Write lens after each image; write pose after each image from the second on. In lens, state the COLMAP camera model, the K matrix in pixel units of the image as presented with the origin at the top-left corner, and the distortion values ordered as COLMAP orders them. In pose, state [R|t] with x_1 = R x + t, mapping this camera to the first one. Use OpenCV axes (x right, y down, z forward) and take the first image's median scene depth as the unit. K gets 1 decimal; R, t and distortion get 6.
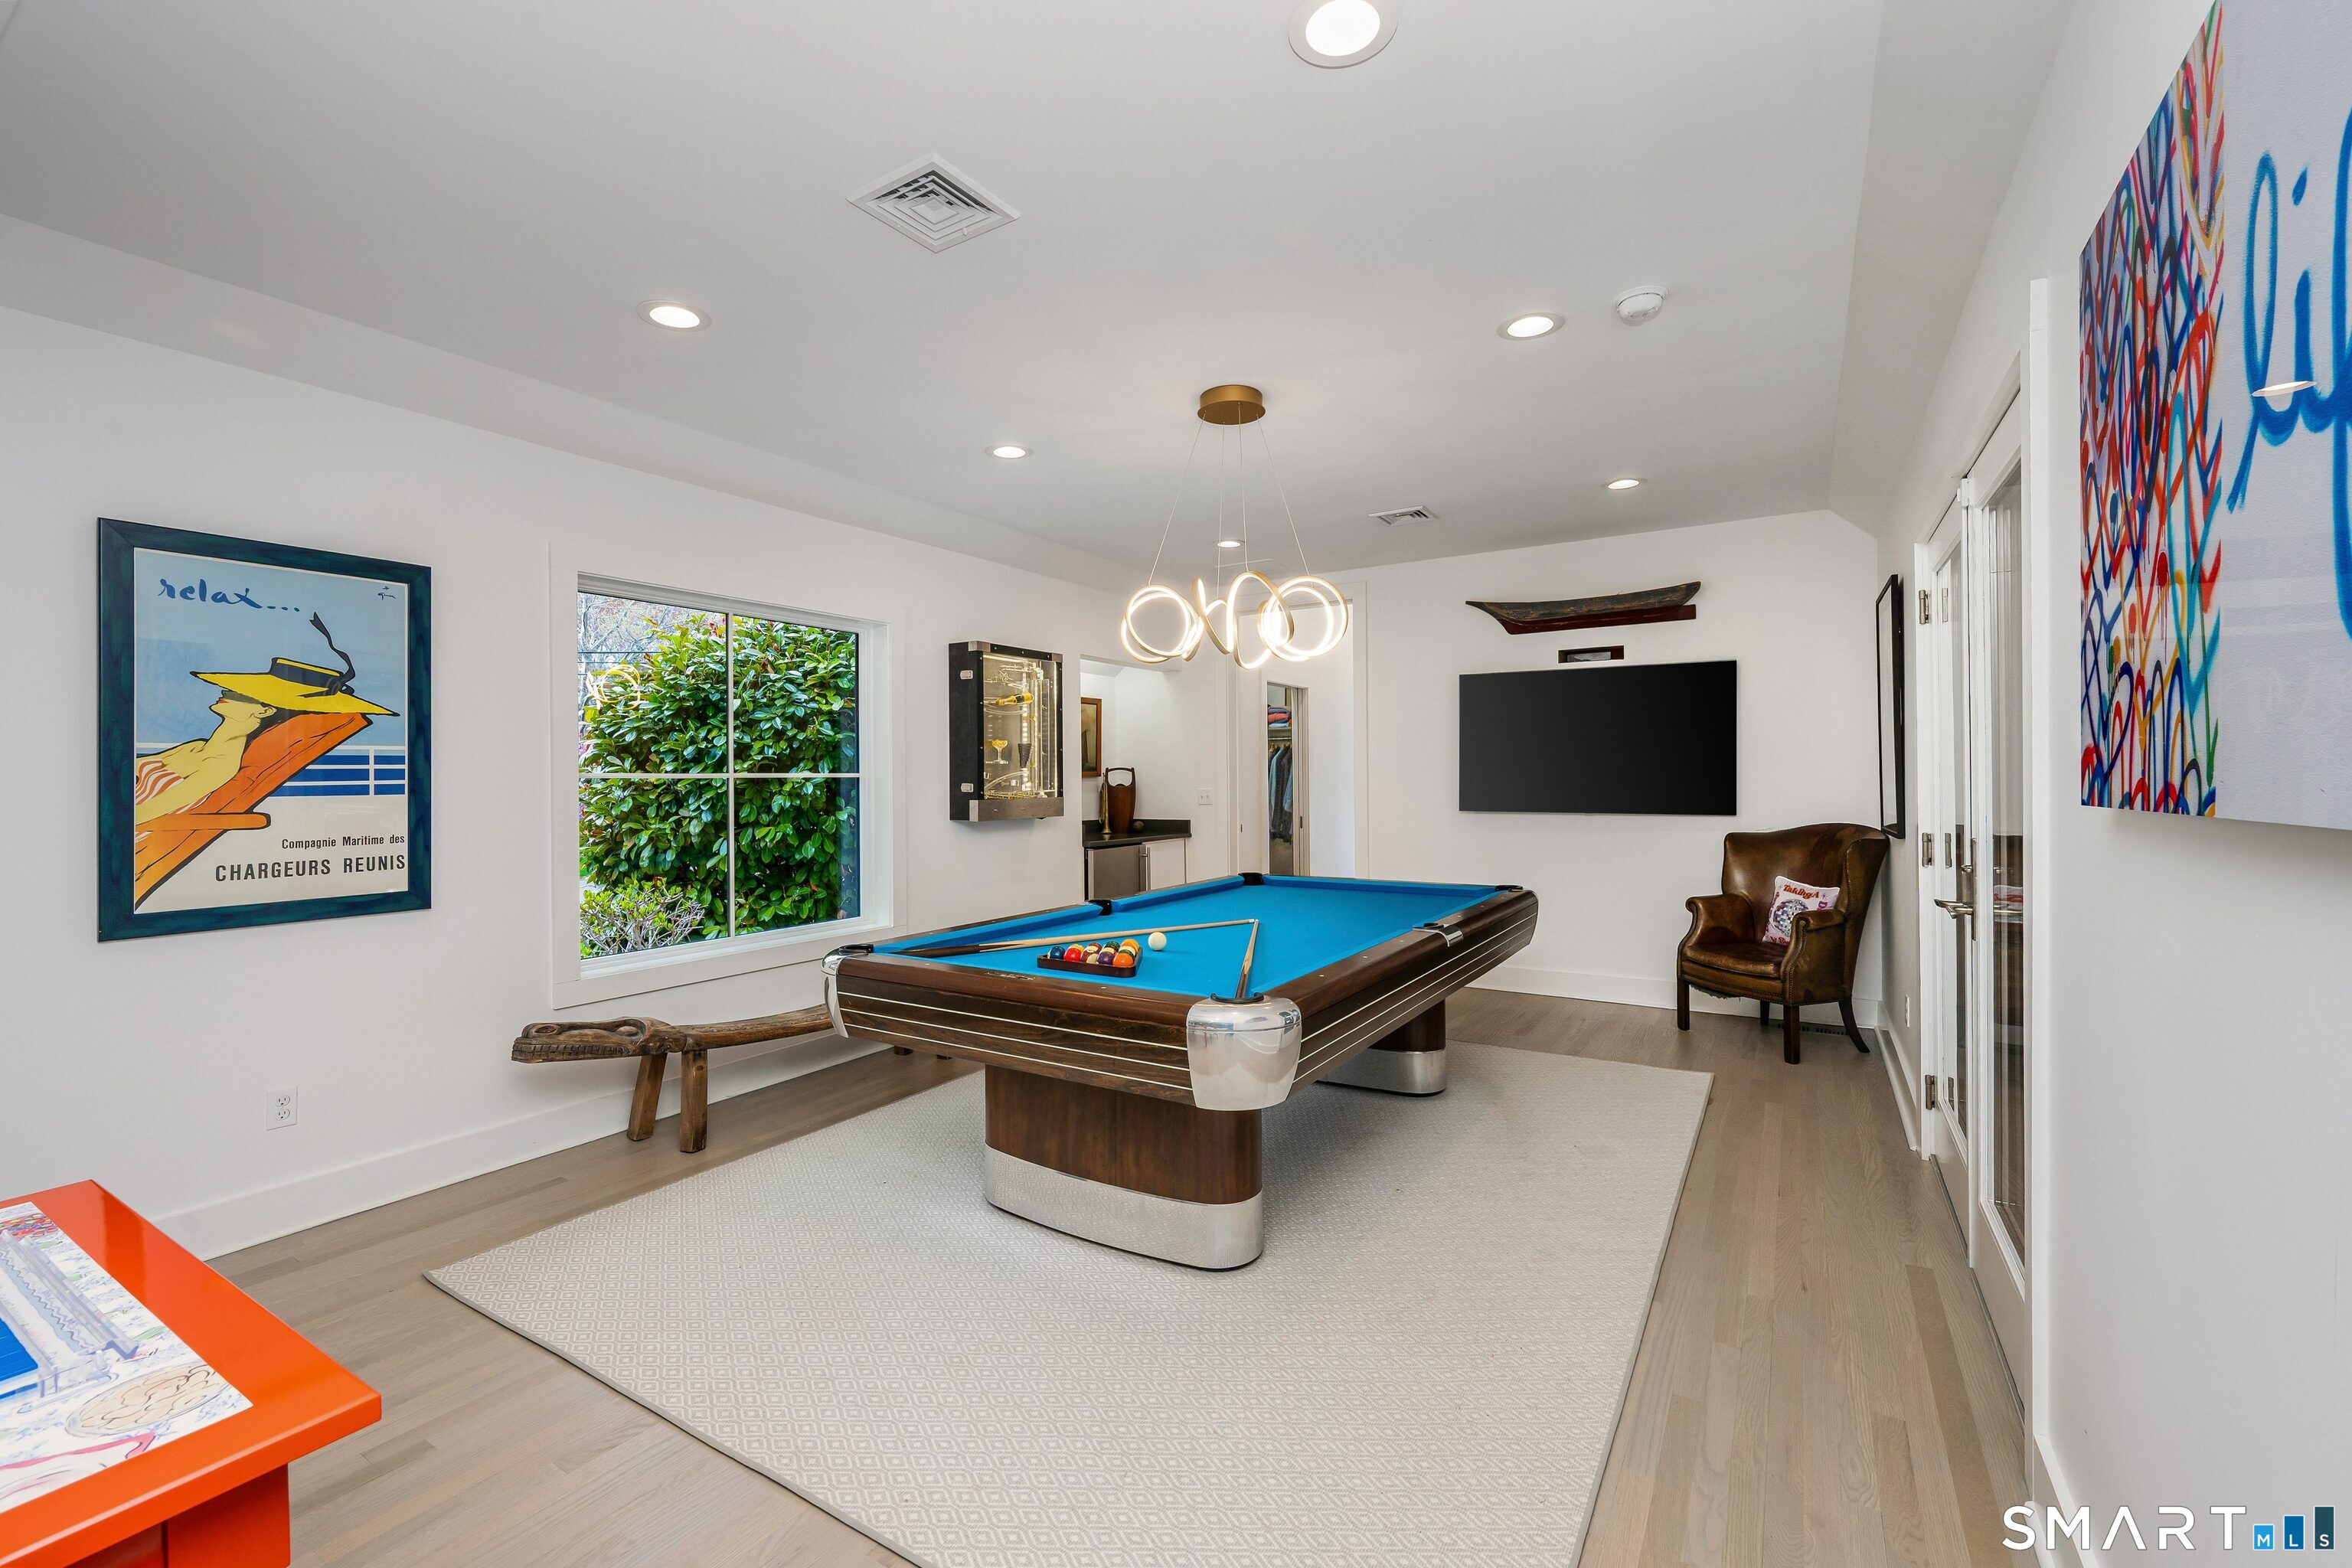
lens RADIAL K [[982.8, 0, 1172.2], [0, 982.8, 780.8], [0, 0, 1]] dist [-0.006316, -0.000351]
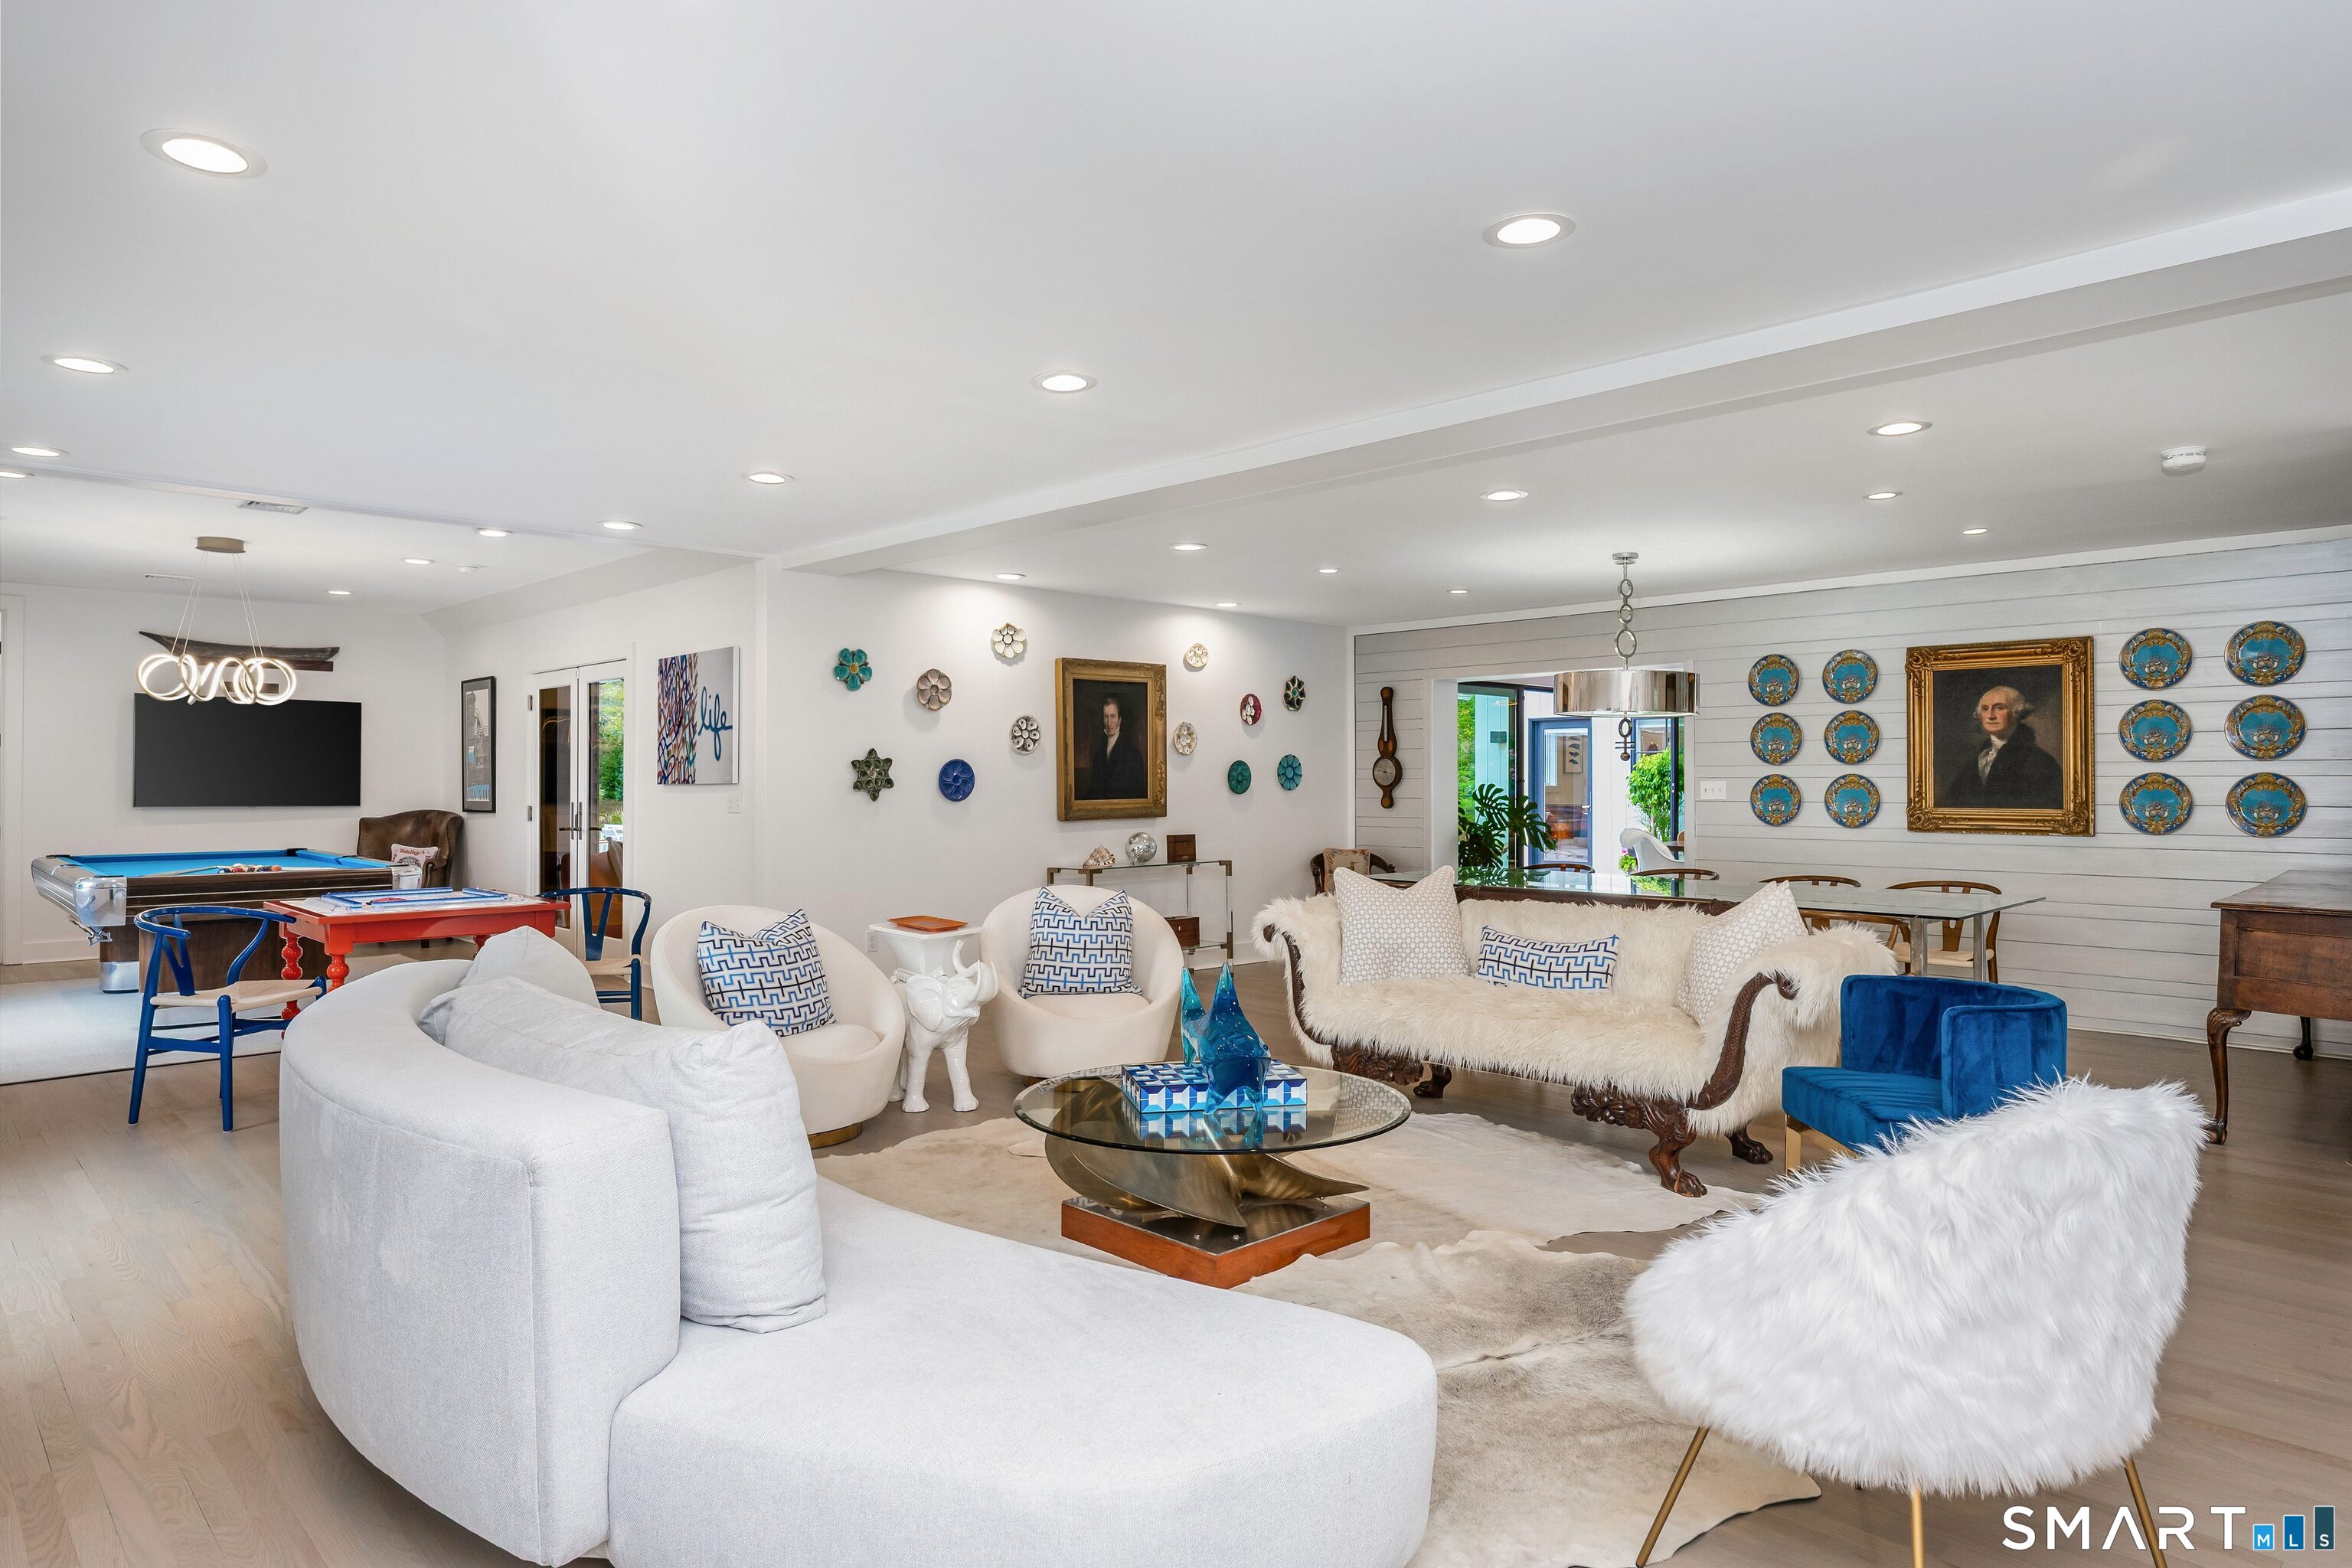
lens RADIAL K [[1378.7, 0, 1173.0], [0, 1378.7, 784.8], [0, 0, 1]] dist [-0.004116, 0.004140]
pose [[0.237451, 0.006014, 0.971381, -1.166387], [0.001772, 0.999976, -0.006625, 0.018501], [-0.971398, 0.003295, 0.237435, -0.699692]]
